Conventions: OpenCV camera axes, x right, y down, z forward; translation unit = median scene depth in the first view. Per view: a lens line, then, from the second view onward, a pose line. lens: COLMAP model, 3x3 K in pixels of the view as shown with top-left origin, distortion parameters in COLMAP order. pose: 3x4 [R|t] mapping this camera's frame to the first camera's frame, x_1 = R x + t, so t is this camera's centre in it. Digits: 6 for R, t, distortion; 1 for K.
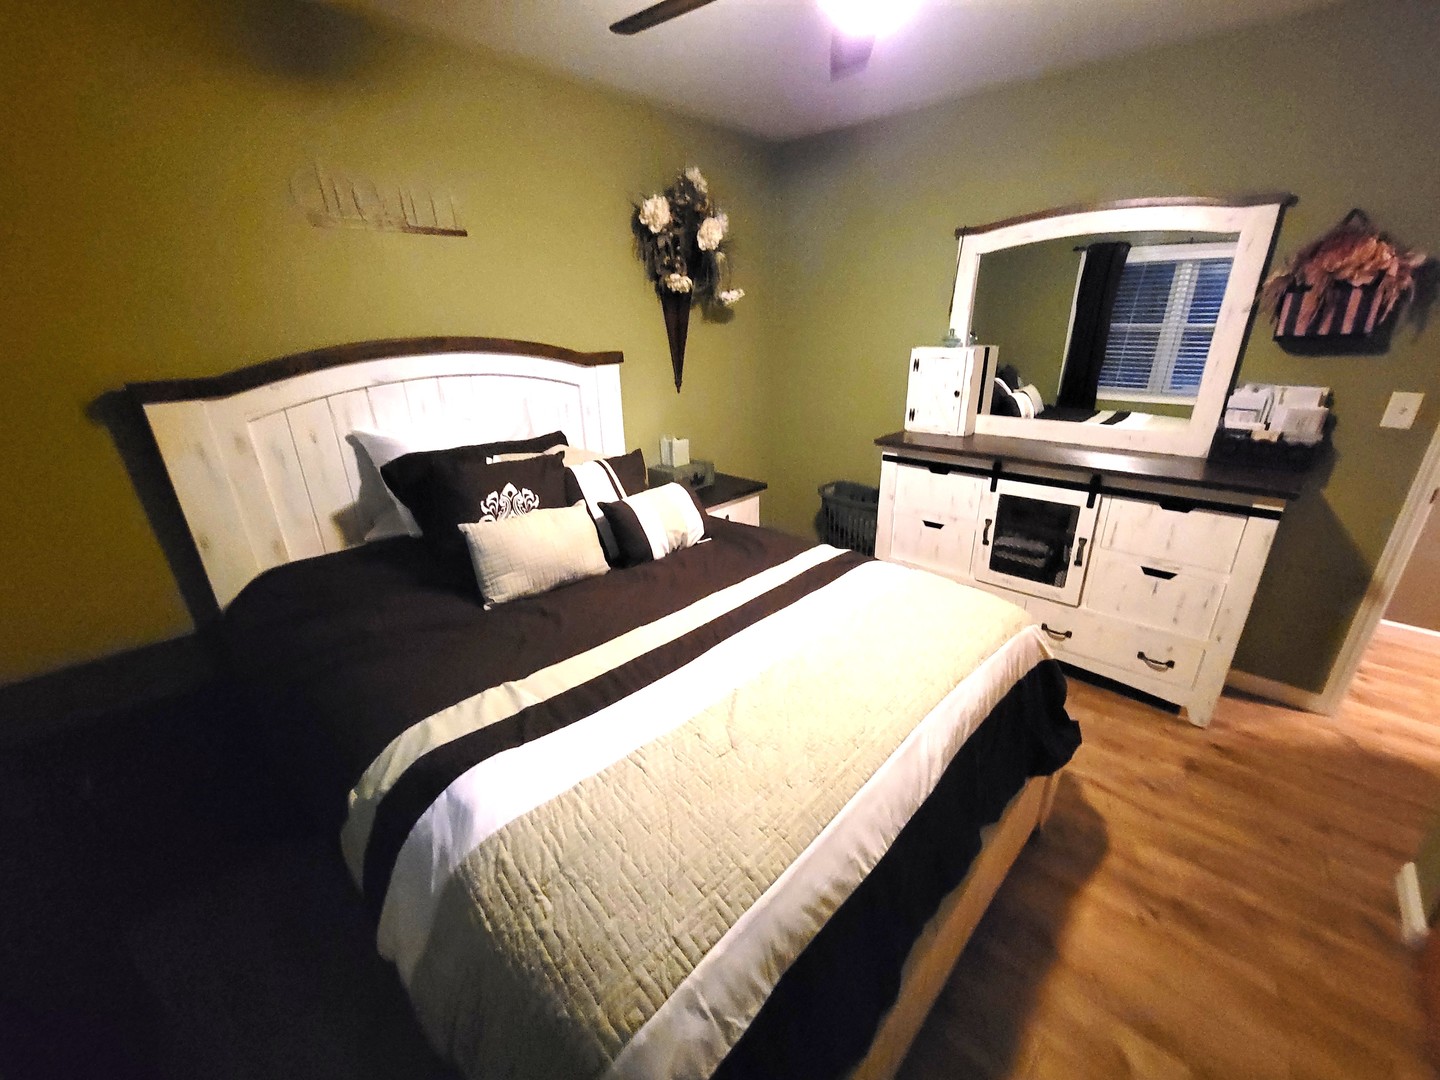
lens RADIAL K [[603.3, 0, 732.3], [0, 603.3, 552.0], [0, 0, 1]] dist [-0.003390, -0.000664]
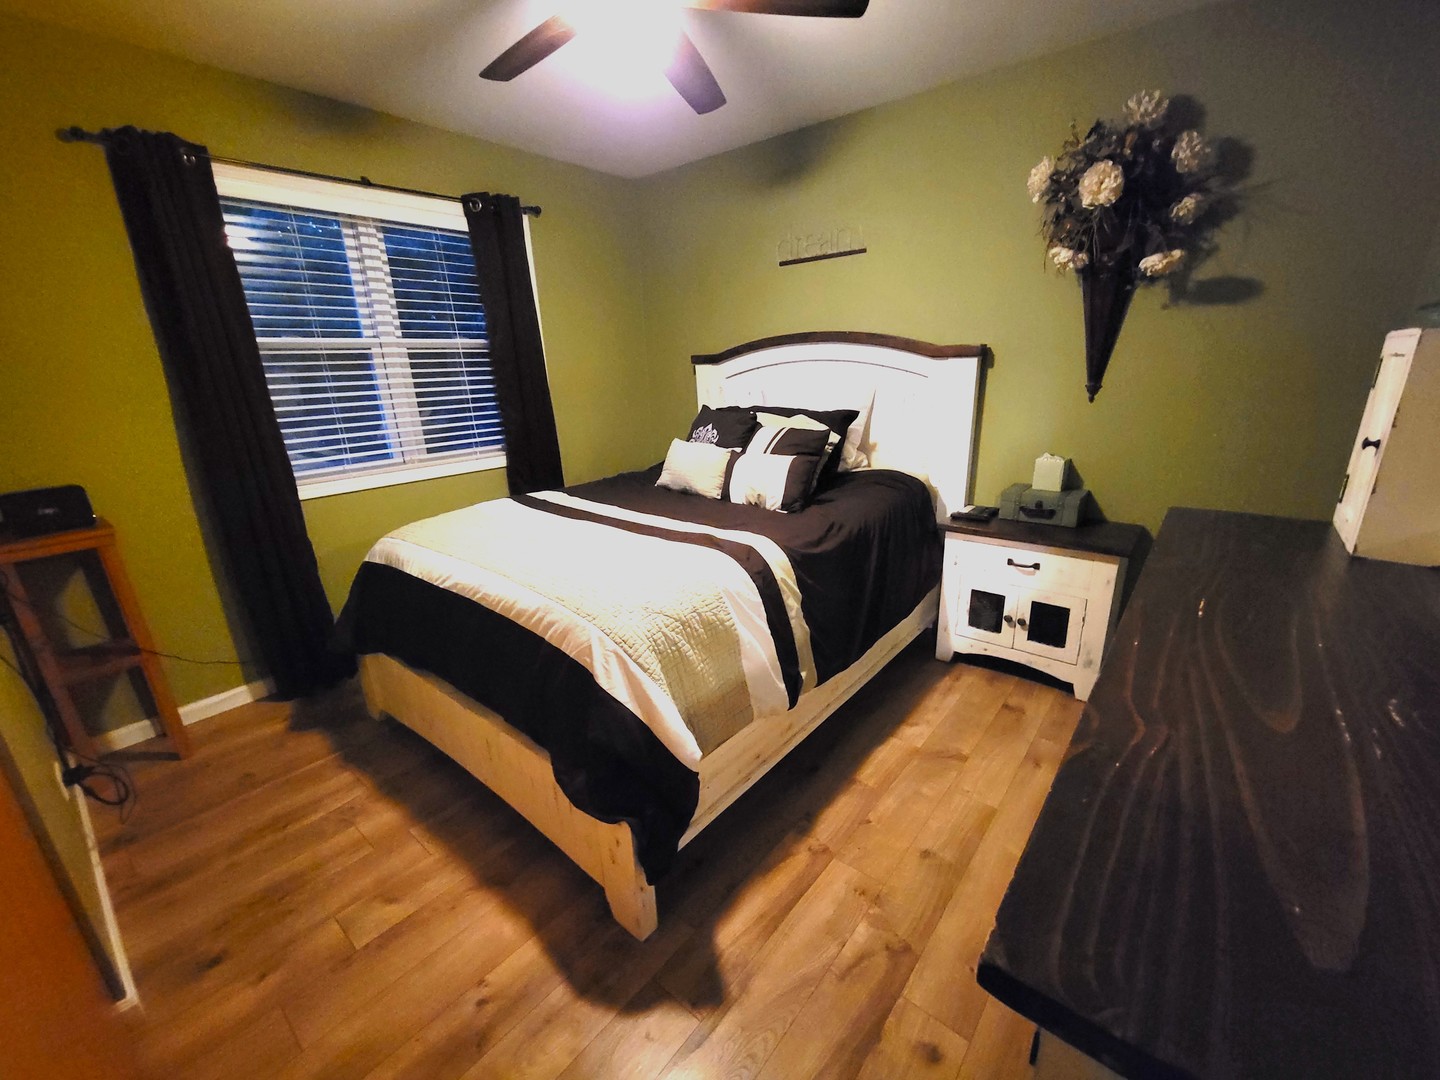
lens RADIAL K [[603.3, 0, 732.3], [0, 603.3, 552.0], [0, 0, 1]] dist [-0.003390, -0.000664]
pose [[0.035558, 0.317623, -0.947550, 1.185960], [-0.338576, 0.895907, 0.287606, -0.279205], [0.940267, 0.310591, 0.139397, 0.925705]]
